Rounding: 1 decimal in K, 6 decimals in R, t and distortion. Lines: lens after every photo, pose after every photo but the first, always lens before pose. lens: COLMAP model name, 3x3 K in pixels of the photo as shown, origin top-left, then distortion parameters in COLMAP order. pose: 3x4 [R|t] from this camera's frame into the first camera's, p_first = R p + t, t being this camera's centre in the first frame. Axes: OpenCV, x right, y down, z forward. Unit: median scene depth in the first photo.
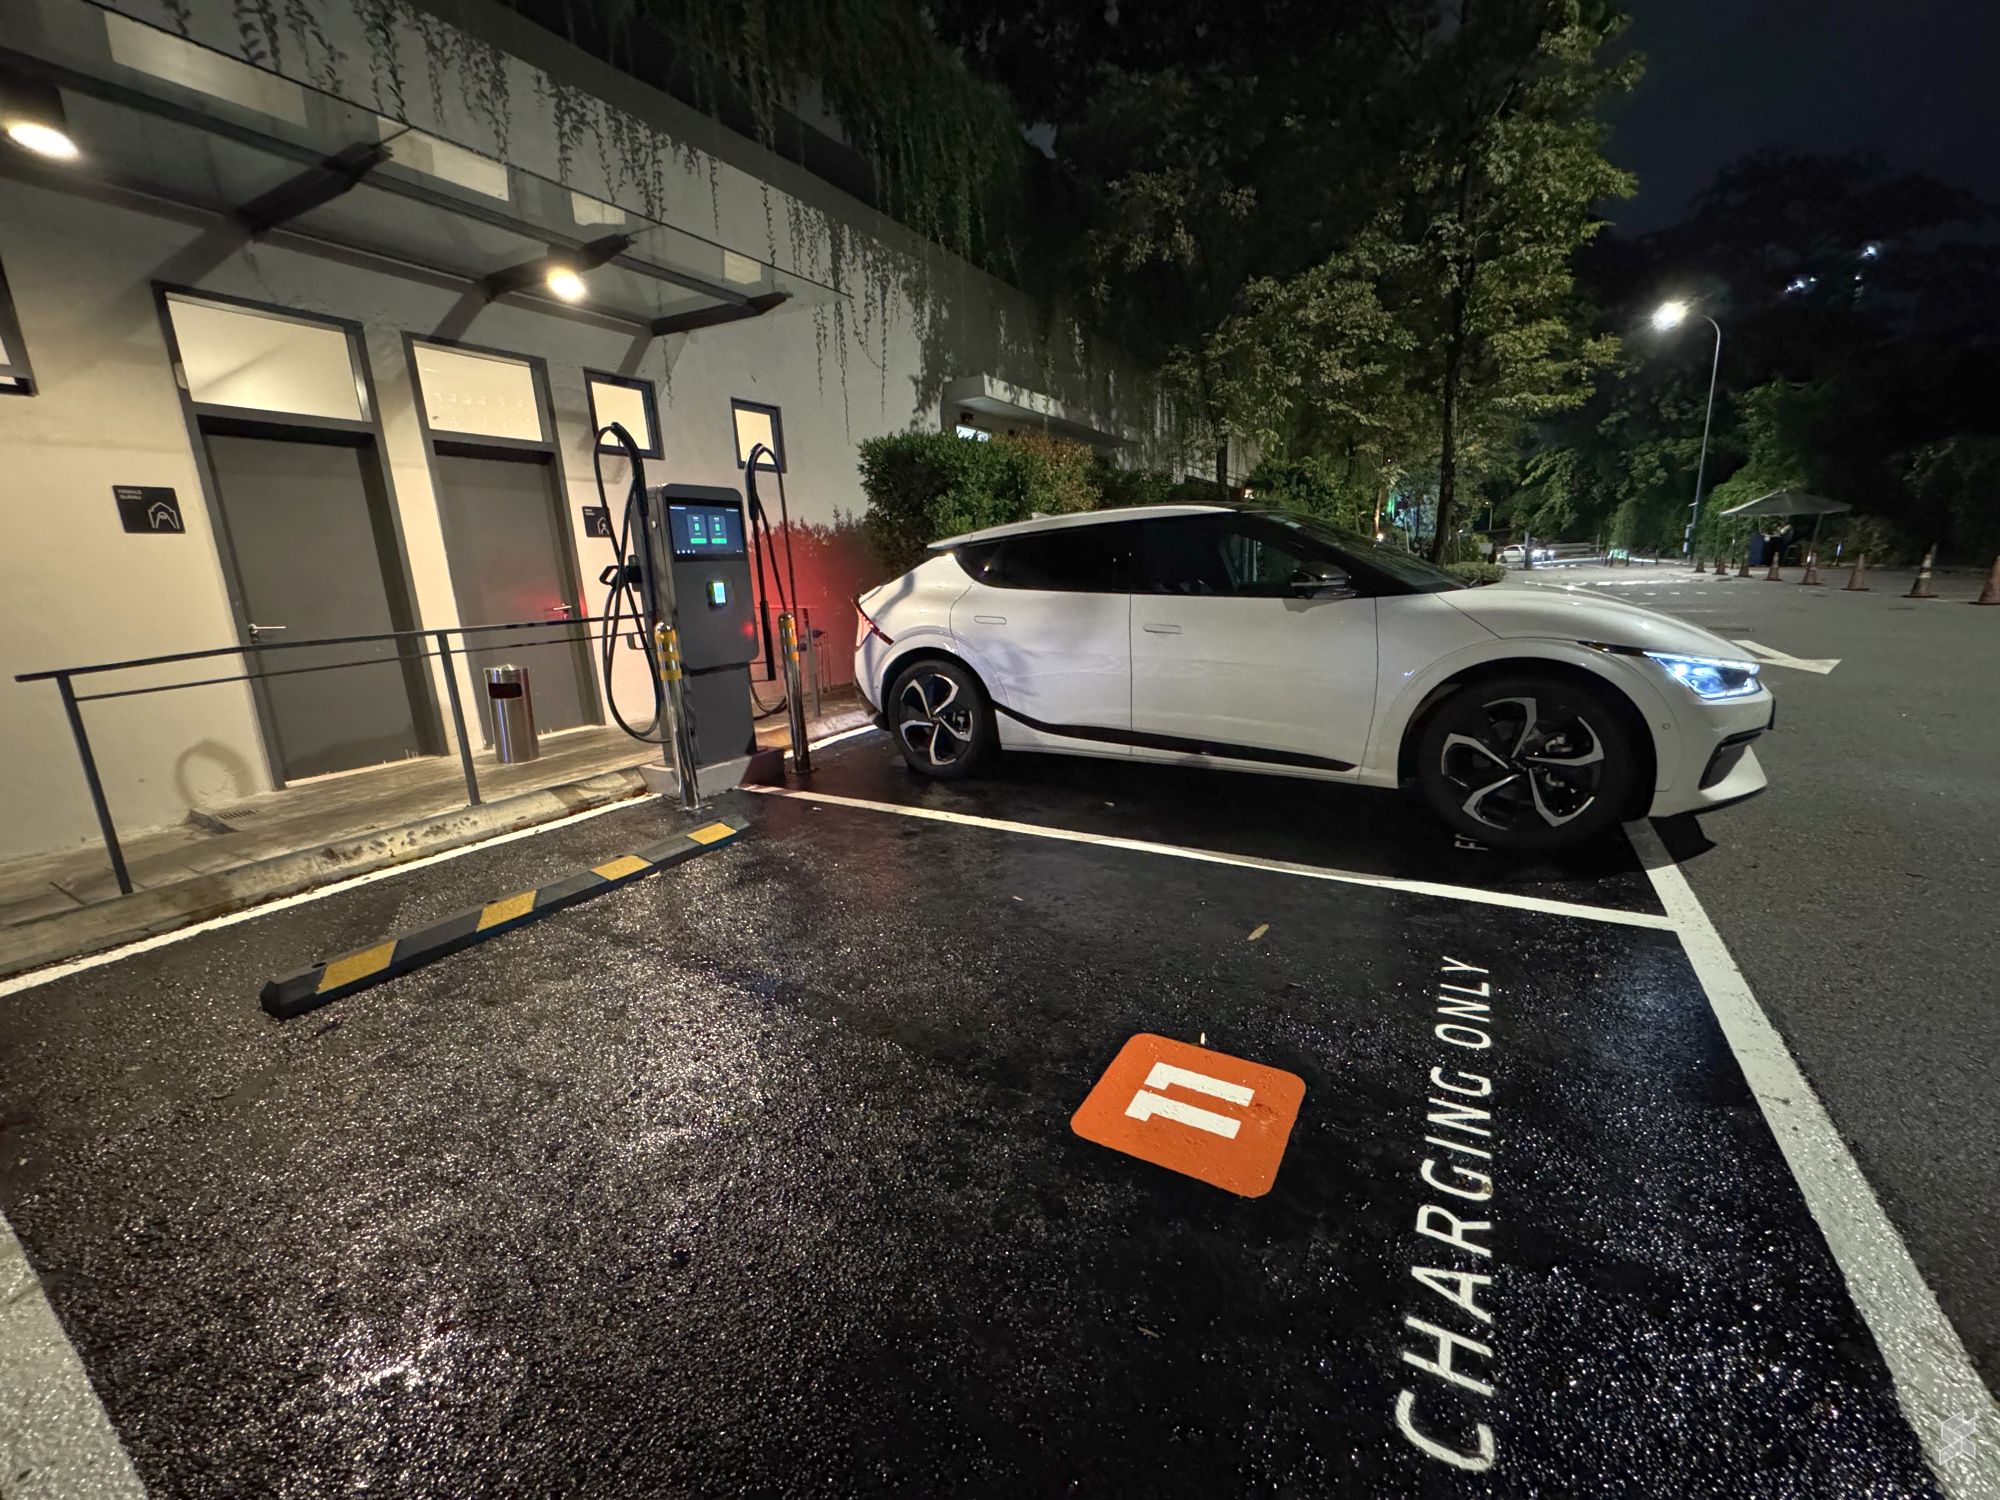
lens RADIAL K [[798.4, 0, 998.8], [0, 798.4, 750.7], [0, 0, 1]] dist [-0.010144, 0.001961]
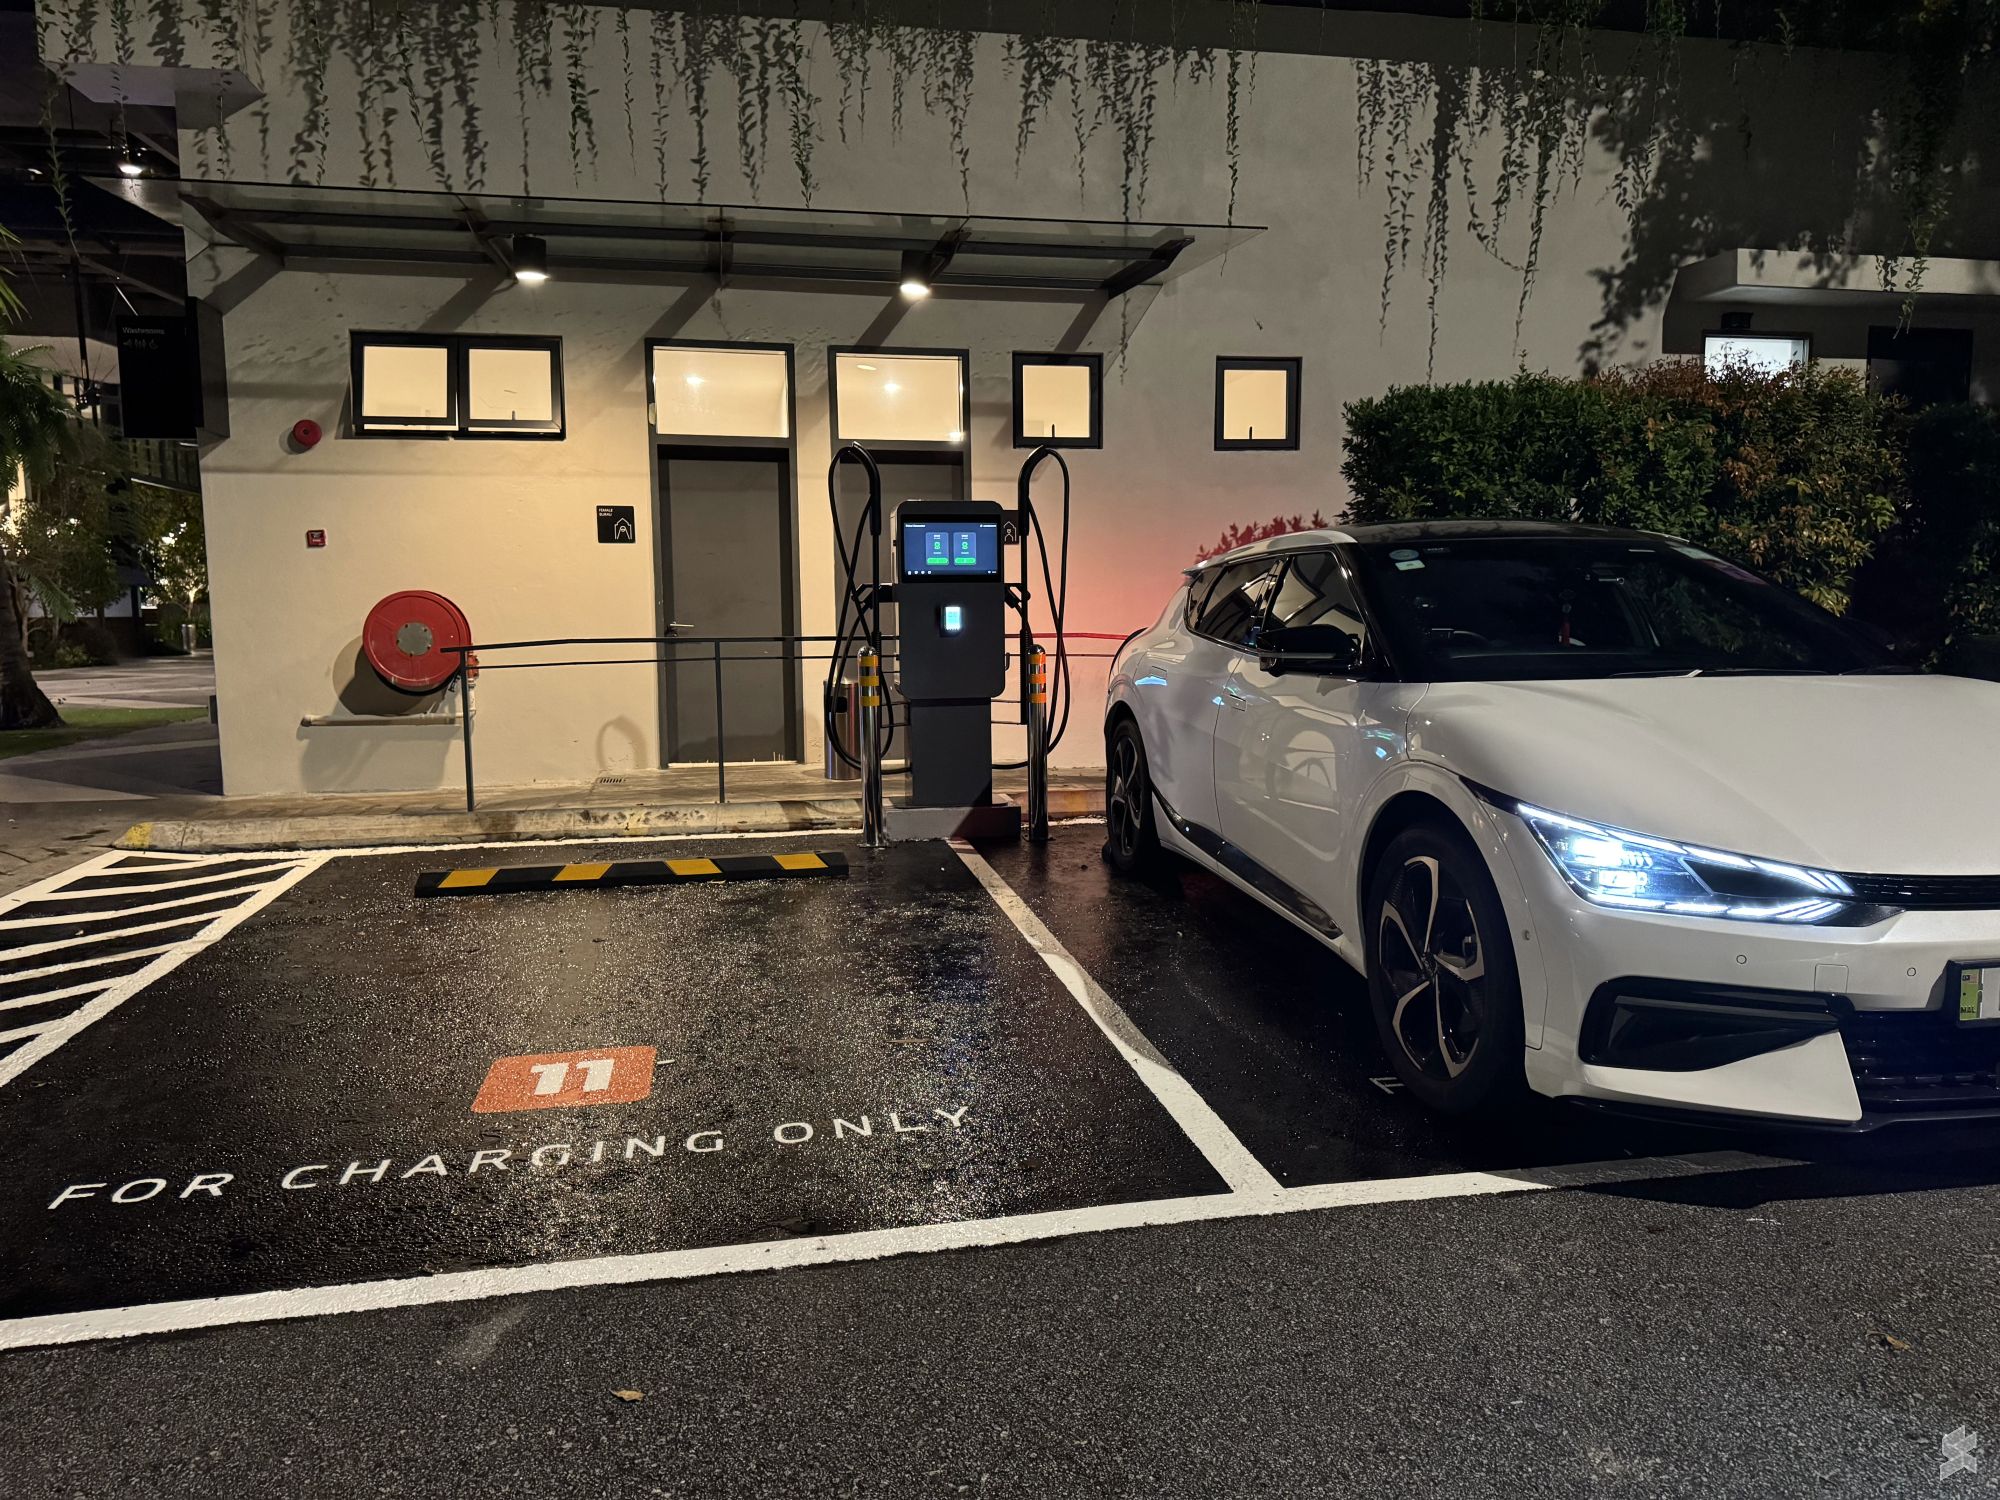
lens RADIAL K [[1393.3, 0, 998.9], [0, 1393.3, 768.1], [0, 0, 1]] dist [0.030933, -0.029591]
pose [[0.674824, 0.134563, -0.725607, 0.789017], [-0.183309, 0.982984, 0.011813, -0.057085], [0.714850, 0.125038, 0.688008, -0.013071]]
